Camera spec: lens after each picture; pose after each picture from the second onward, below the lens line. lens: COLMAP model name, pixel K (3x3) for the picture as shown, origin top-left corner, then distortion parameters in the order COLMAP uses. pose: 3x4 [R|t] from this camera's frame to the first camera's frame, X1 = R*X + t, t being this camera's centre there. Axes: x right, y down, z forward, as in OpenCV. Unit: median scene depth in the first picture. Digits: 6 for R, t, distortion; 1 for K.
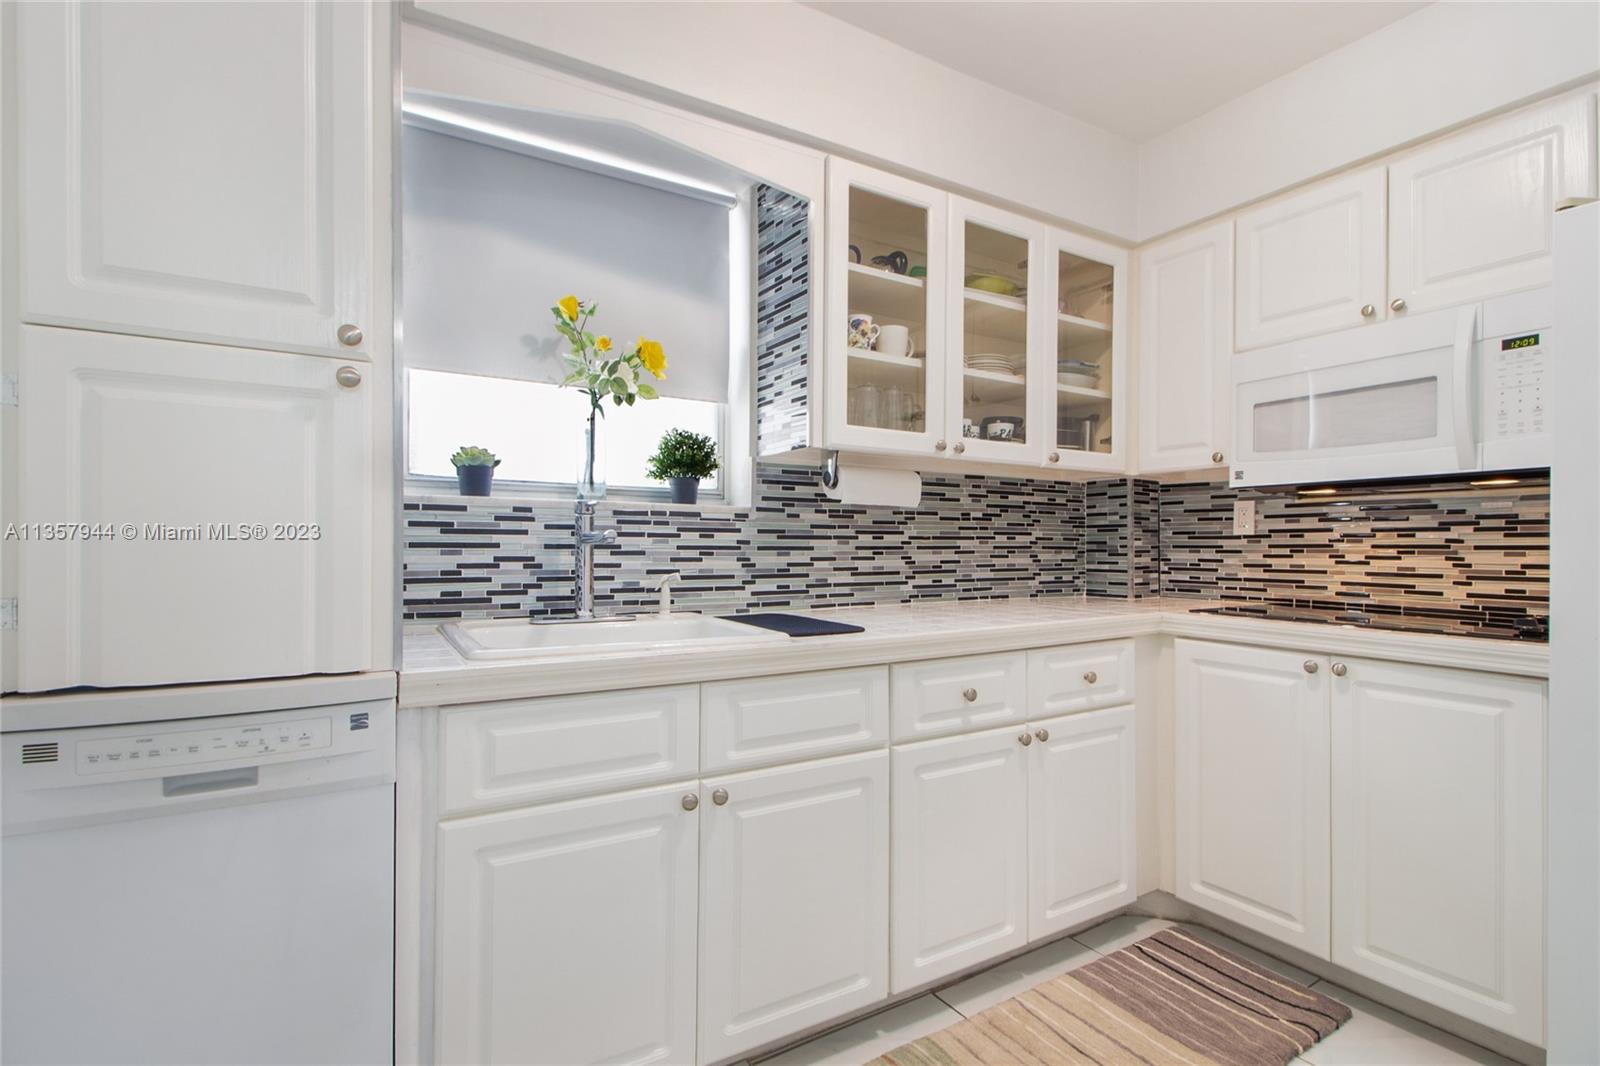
lens RADIAL K [[753.9, 0, 855.3], [0, 753.9, 572.8], [0, 0, 1]] dist [0.025280, -0.002813]
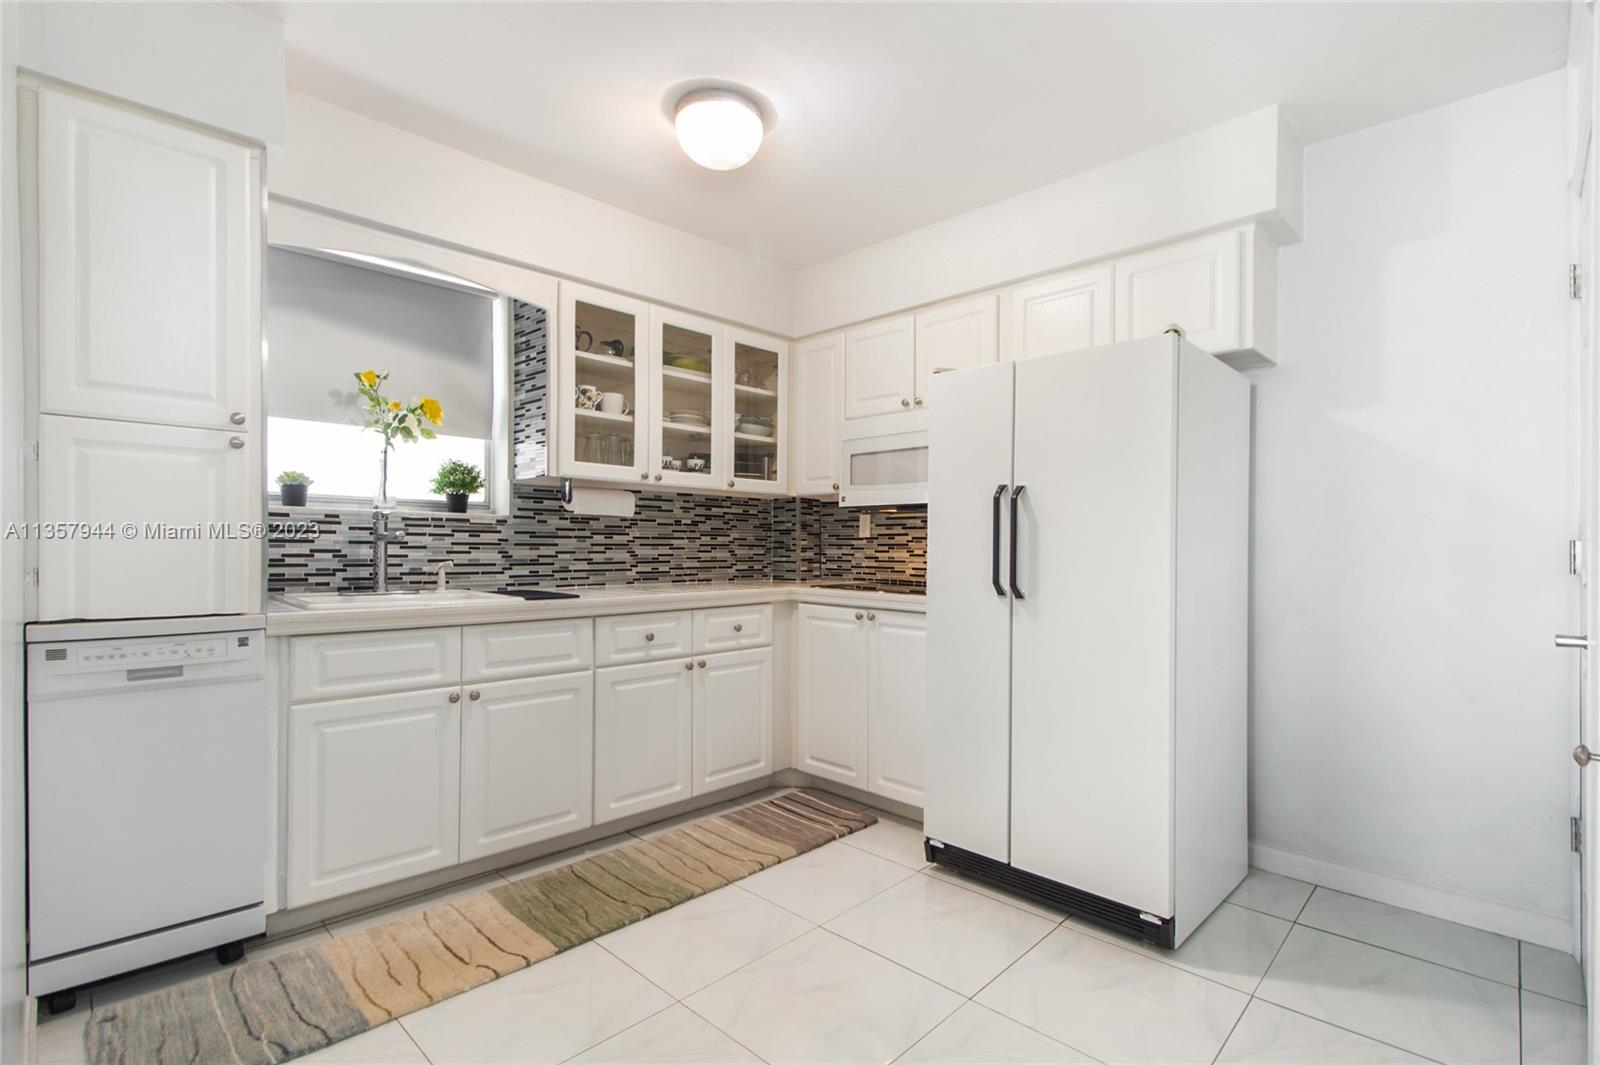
lens RADIAL K [[753.9, 0, 816.8], [0, 753.9, 567.0], [0, 0, 1]] dist [0.025280, -0.002813]
pose [[0.980723, -0.001486, 0.195399, 0.155036], [0.003014, 0.999967, -0.007527, 0.022728], [-0.195382, 0.007971, 0.980695, -0.516759]]
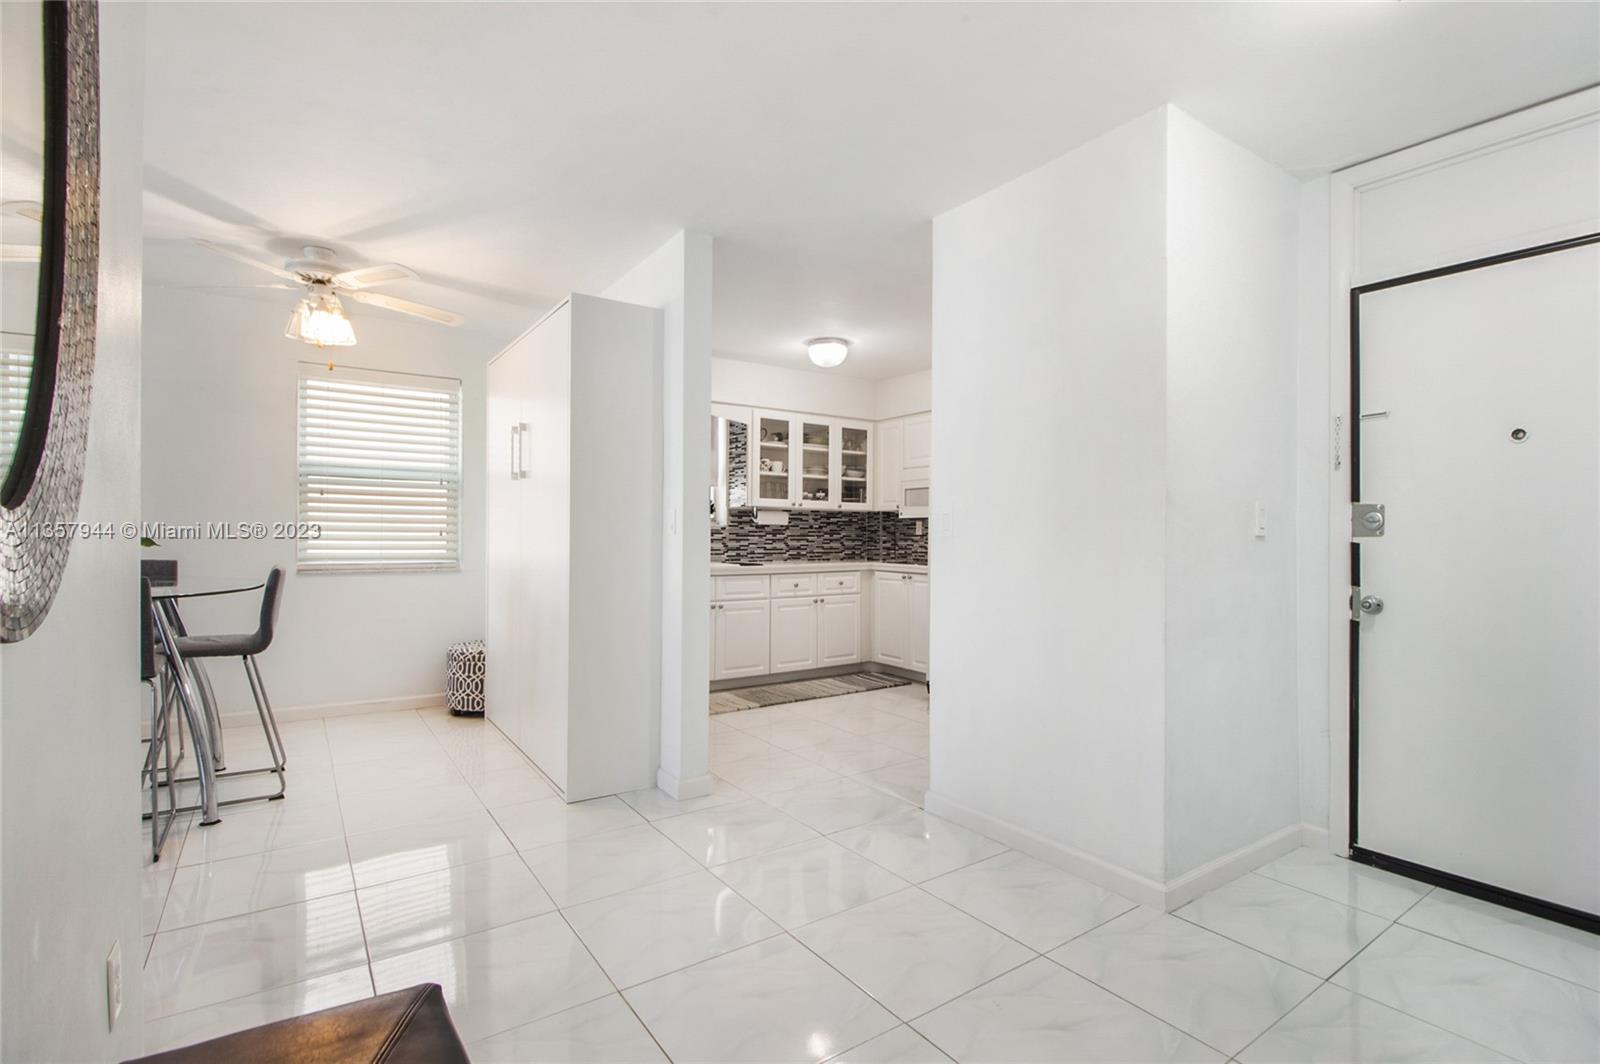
lens RADIAL K [[753.9, 0, 782.4], [0, 753.9, 536.7], [0, 0, 1]] dist [0.025280, -0.002813]
pose [[0.999397, -0.001752, -0.034665, 0.170345], [0.000260, 0.999075, -0.043010, 0.078506], [0.034708, 0.042975, 0.998473, -1.834336]]
